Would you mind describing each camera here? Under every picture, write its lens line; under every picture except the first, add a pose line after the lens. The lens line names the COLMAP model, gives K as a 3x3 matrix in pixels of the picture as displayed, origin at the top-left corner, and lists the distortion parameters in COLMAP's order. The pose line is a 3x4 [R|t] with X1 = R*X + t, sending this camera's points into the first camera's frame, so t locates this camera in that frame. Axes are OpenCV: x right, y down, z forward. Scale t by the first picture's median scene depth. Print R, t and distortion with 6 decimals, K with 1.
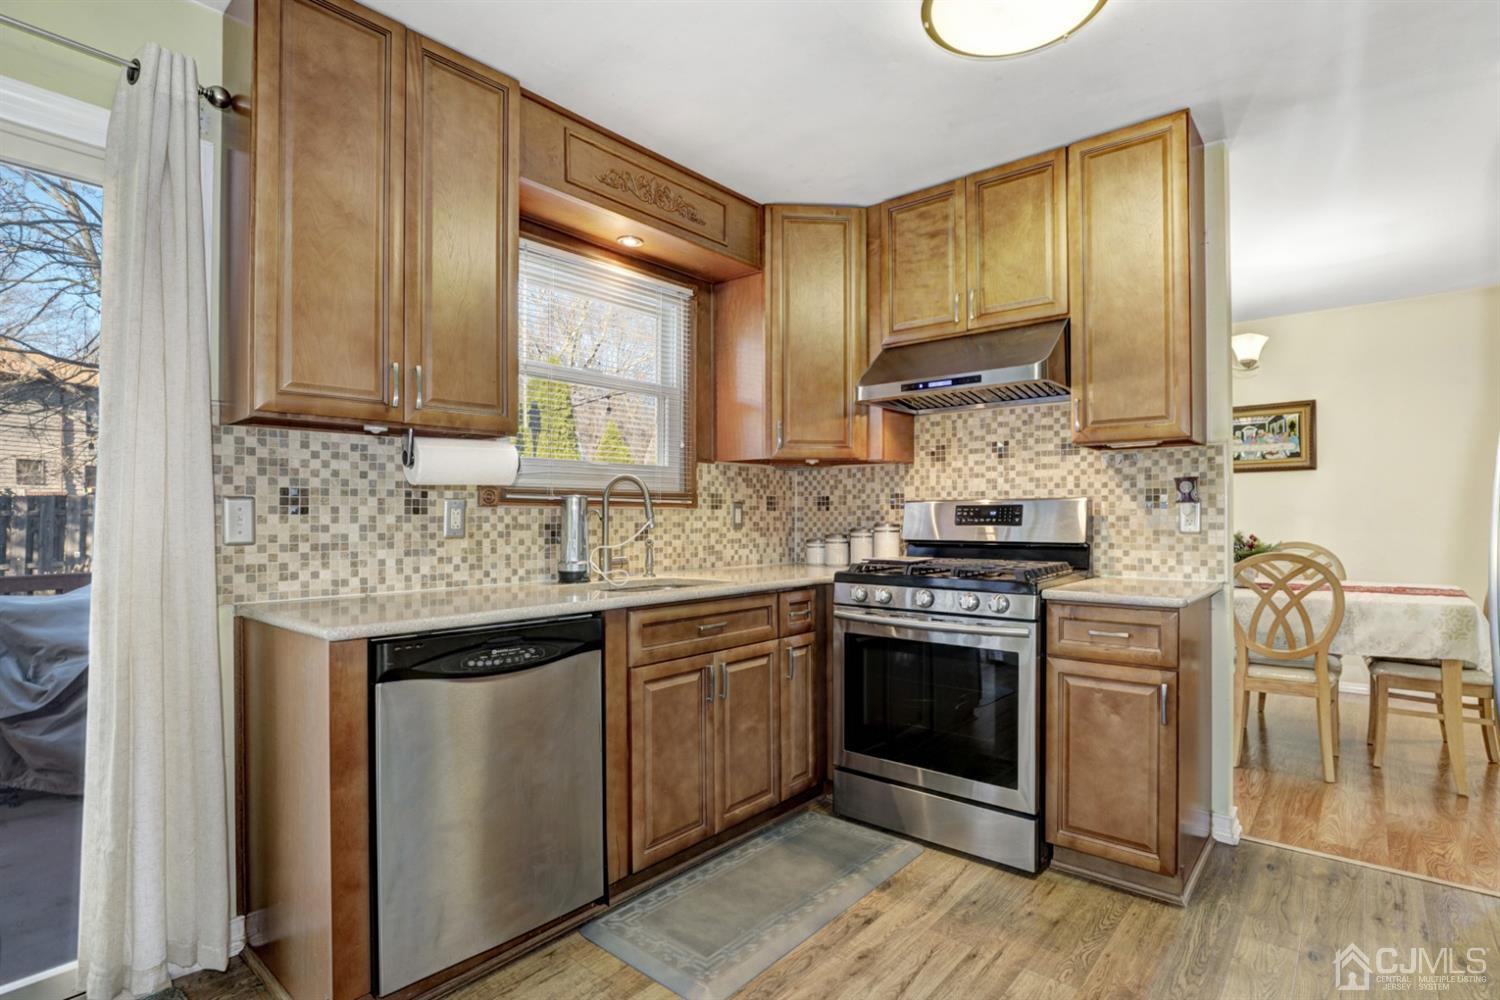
lens RADIAL K [[719.4, 0, 751.4], [0, 719.4, 508.9], [0, 0, 1]] dist [-0.042358, 0.004231]
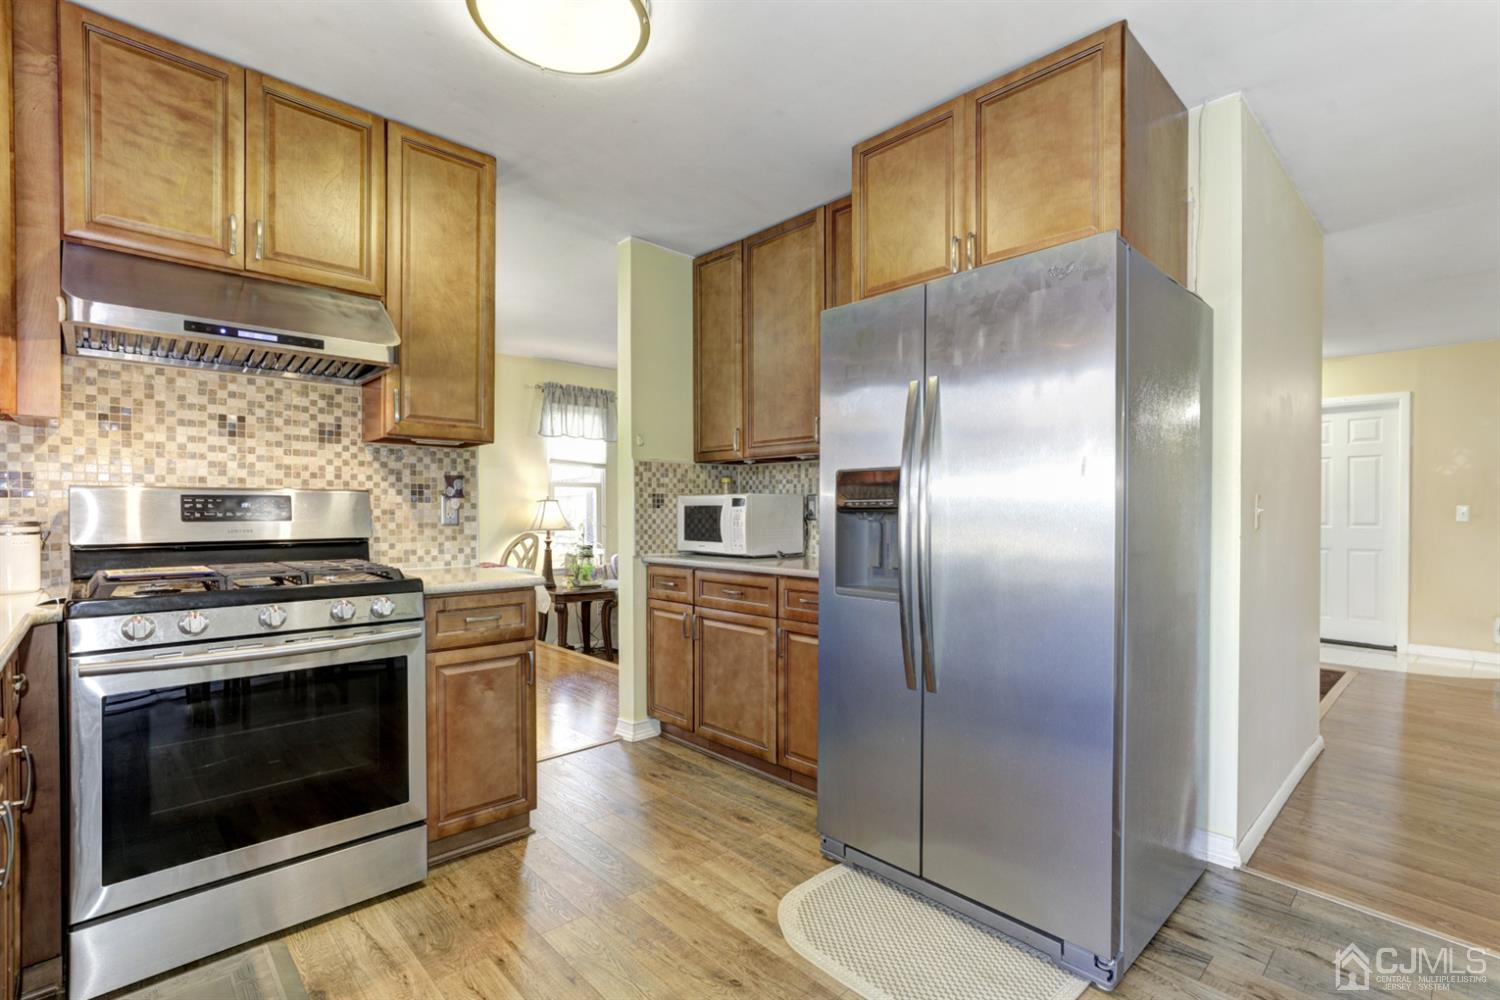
lens RADIAL K [[697.2, 0, 759.1], [0, 697.2, 516.3], [0, 0, 1]] dist [-0.014093, 0.007079]
pose [[0.094608, -0.008647, 0.995477, -0.429432], [-0.013654, 0.999857, 0.009983, 0.002413], [-0.995421, -0.014537, 0.094477, 0.399691]]
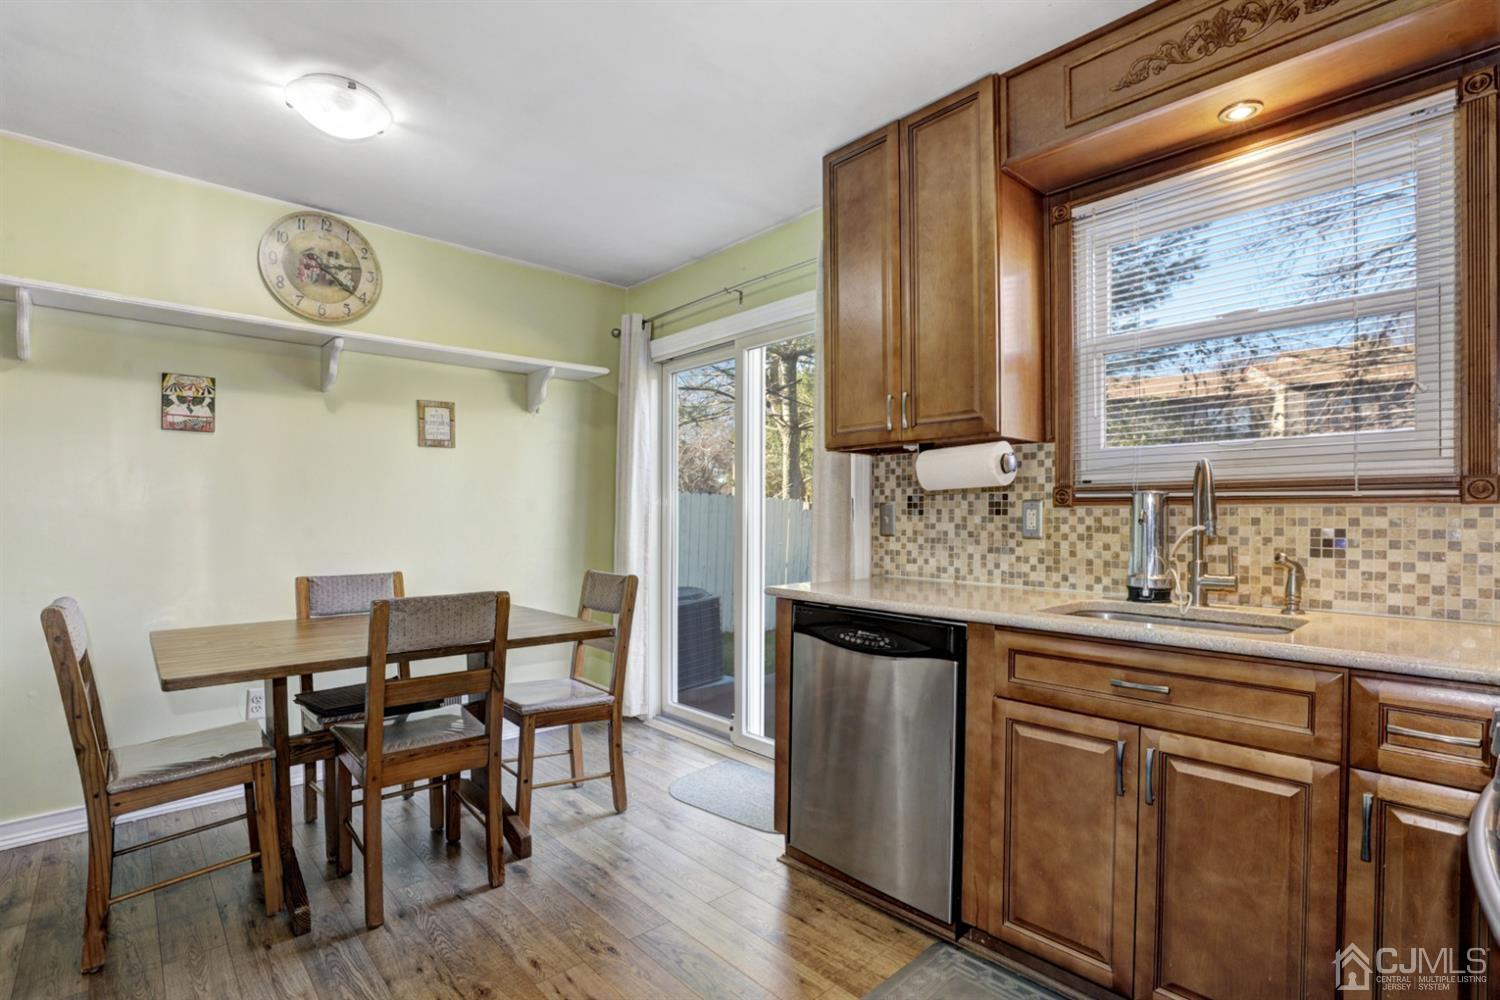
lens RADIAL K [[697.2, 0, 758.1], [0, 697.2, 511.5], [0, 0, 1]] dist [-0.014093, 0.007079]
pose [[-0.079678, 0.000534, -0.996821, 0.576642], [0.012688, 0.999919, -0.000479, -0.002100], [0.996740, -0.012686, -0.079678, 0.658210]]
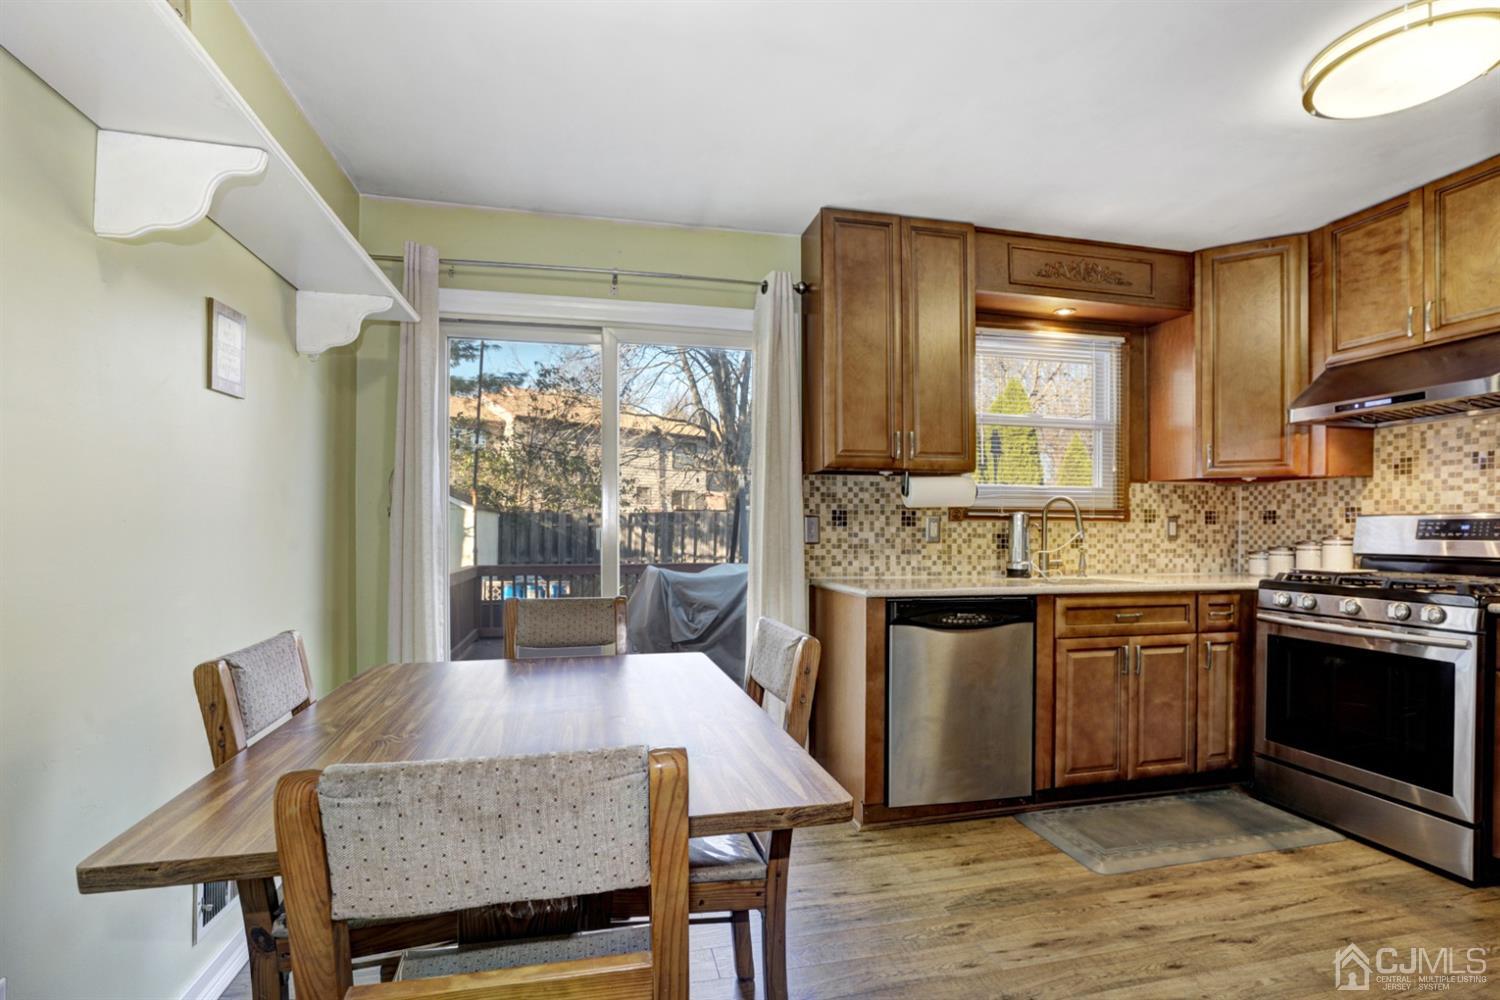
lens RADIAL K [[697.2, 0, 764.6], [0, 697.2, 525.5], [0, 0, 1]] dist [-0.014093, 0.007079]
pose [[0.812067, 0.003337, -0.583555, 0.130871], [0.000338, 0.999981, 0.006187, -0.003213], [0.583564, -0.005222, 0.812050, -0.344436]]
